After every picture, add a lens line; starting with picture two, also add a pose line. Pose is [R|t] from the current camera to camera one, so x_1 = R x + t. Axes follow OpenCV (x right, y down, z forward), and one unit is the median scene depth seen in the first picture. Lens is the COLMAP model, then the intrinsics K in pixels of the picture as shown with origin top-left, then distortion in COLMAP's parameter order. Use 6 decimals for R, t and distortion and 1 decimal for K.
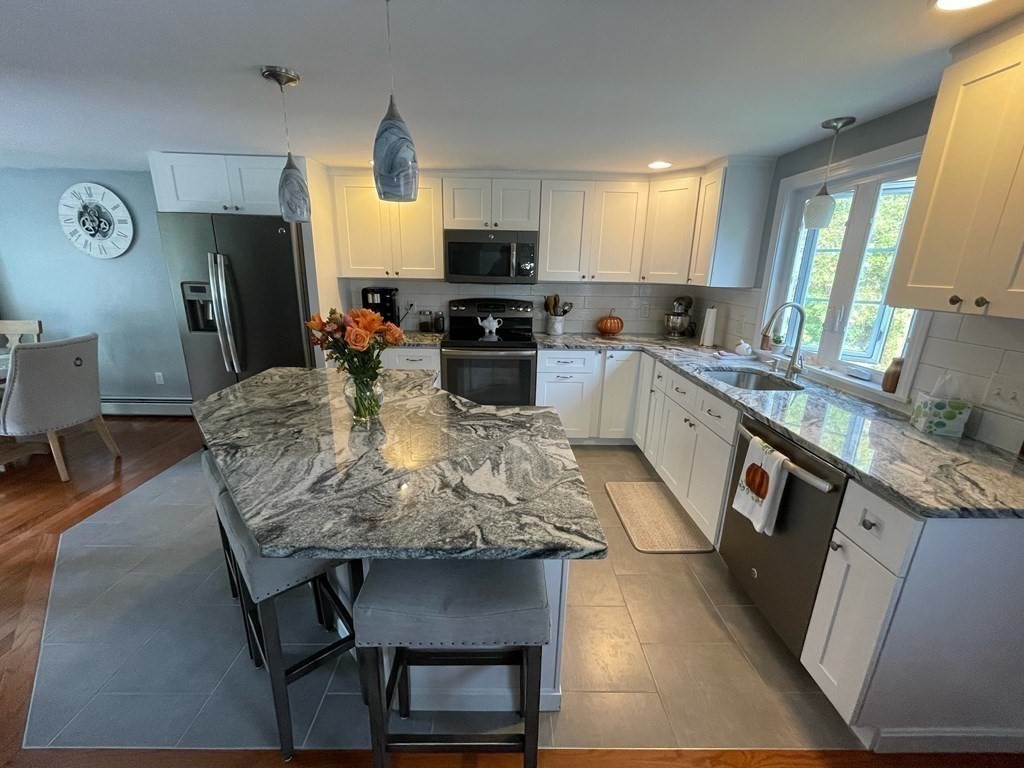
lens RADIAL K [[413.3, 0, 509.6], [0, 413.3, 383.0], [0, 0, 1]] dist [0.002081, 0.000117]
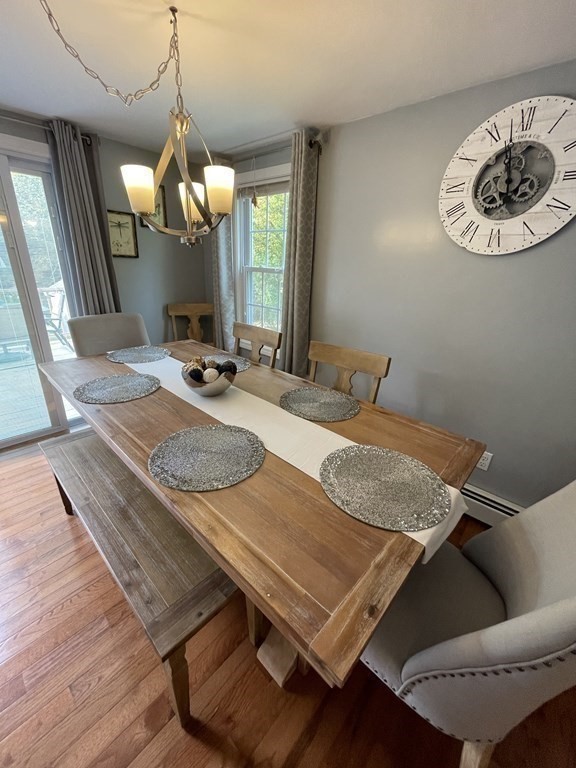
lens RADIAL K [[310.0, 0, 287.6], [0, 310.0, 382.7], [0, 0, 1]] dist [0.002081, 0.000117]
pose [[0.727320, 0.264294, -0.633367, -0.895137], [-0.211964, 0.964262, 0.158965, -0.146880], [0.652746, 0.018633, 0.757348, 0.522903]]
